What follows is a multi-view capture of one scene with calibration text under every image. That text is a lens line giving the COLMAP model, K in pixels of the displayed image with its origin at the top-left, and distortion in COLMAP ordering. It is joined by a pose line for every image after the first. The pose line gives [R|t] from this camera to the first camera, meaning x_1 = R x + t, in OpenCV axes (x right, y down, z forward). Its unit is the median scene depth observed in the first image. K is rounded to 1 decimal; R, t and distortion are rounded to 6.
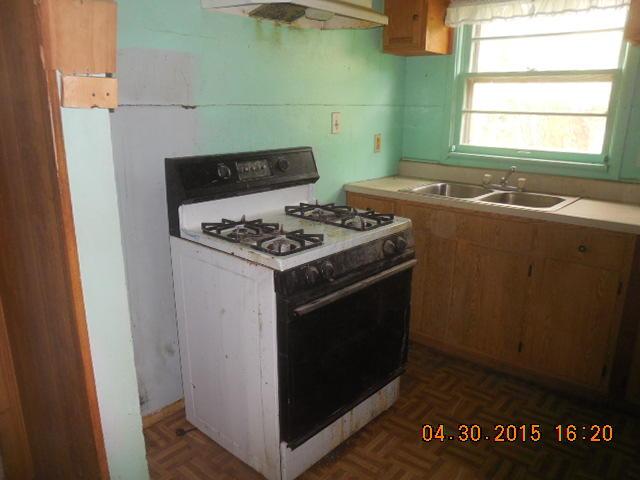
lens RADIAL K [[496.8, 0, 318.9], [0, 496.8, 240.3], [0, 0, 1]] dist [-0.008437, 0.001596]
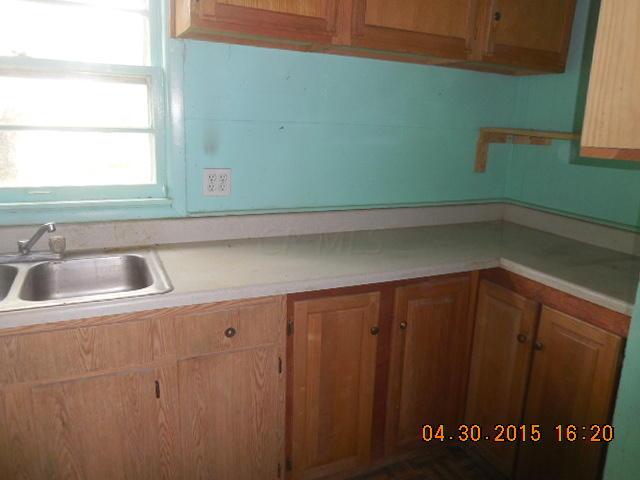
lens RADIAL K [[496.8, 0, 320.7], [0, 496.8, 242.8], [0, 0, 1]] dist [-0.008437, 0.001596]
pose [[0.405991, -0.218702, 0.887322, 0.001329], [0.206704, 0.967756, 0.143950, -0.163075], [-0.890193, 0.124971, 0.438107, 0.534605]]
